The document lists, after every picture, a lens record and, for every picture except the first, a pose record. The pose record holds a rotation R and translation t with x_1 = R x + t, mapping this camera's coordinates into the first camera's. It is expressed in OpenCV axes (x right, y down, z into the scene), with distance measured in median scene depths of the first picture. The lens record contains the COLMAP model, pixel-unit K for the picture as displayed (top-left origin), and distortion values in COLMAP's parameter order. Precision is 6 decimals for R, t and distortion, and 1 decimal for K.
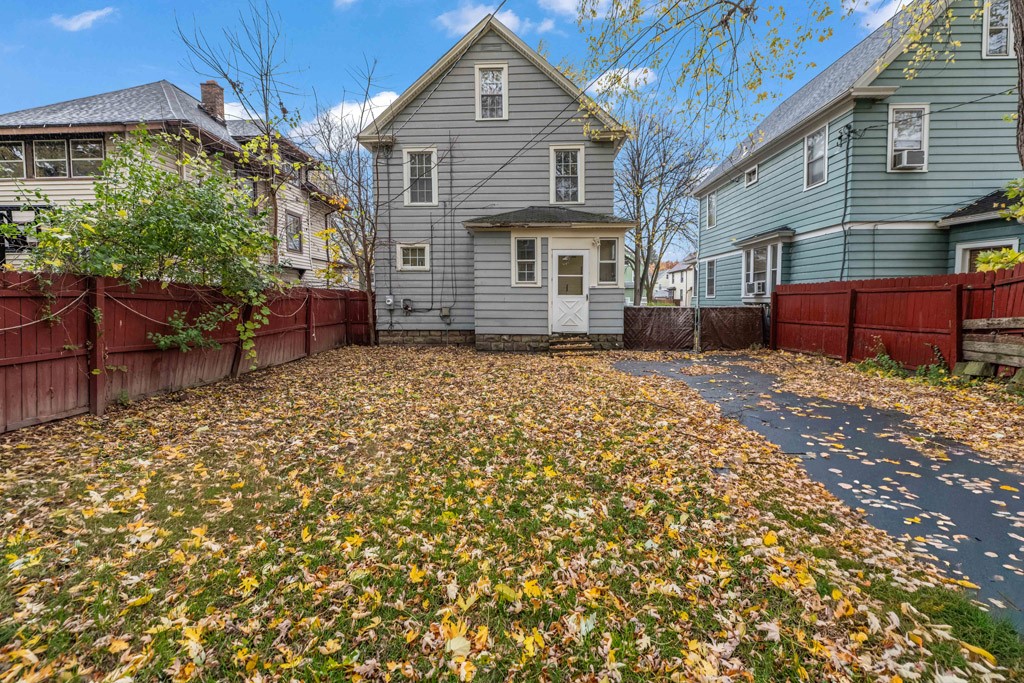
lens RADIAL K [[418.0, 0, 511.1], [0, 418.0, 335.0], [0, 0, 1]] dist [-0.009558, 0.000377]
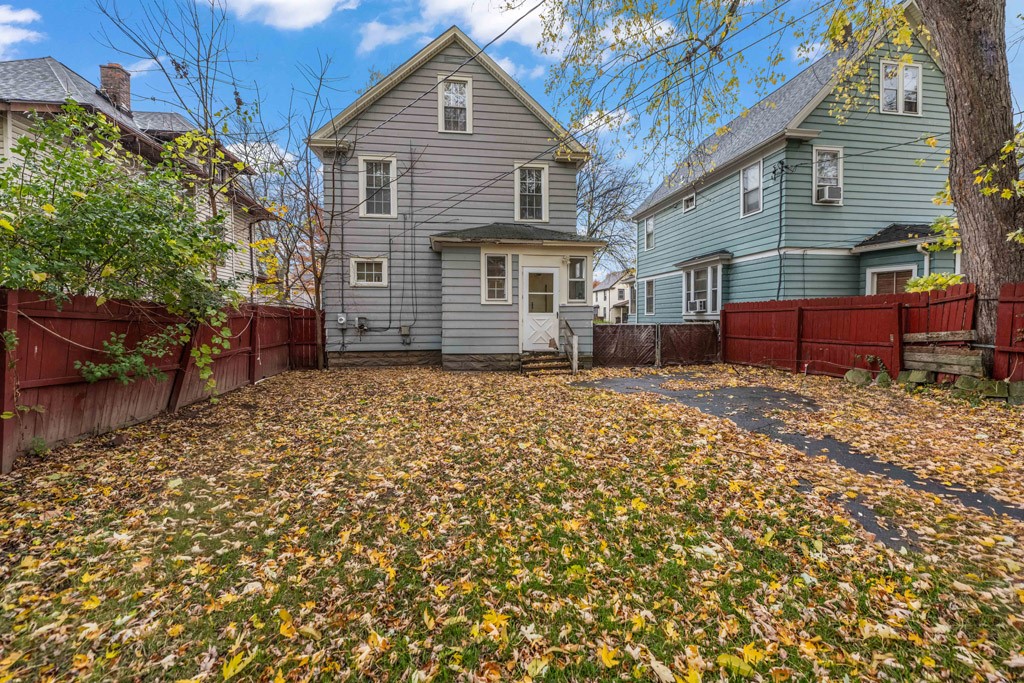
lens RADIAL K [[418.0, 0, 511.4], [0, 418.0, 338.9], [0, 0, 1]] dist [-0.009558, 0.000377]
pose [[0.982953, -0.012433, 0.183434, -0.124011], [0.018523, 0.999331, -0.031525, -0.004690], [-0.182920, 0.034385, 0.982526, 0.048423]]
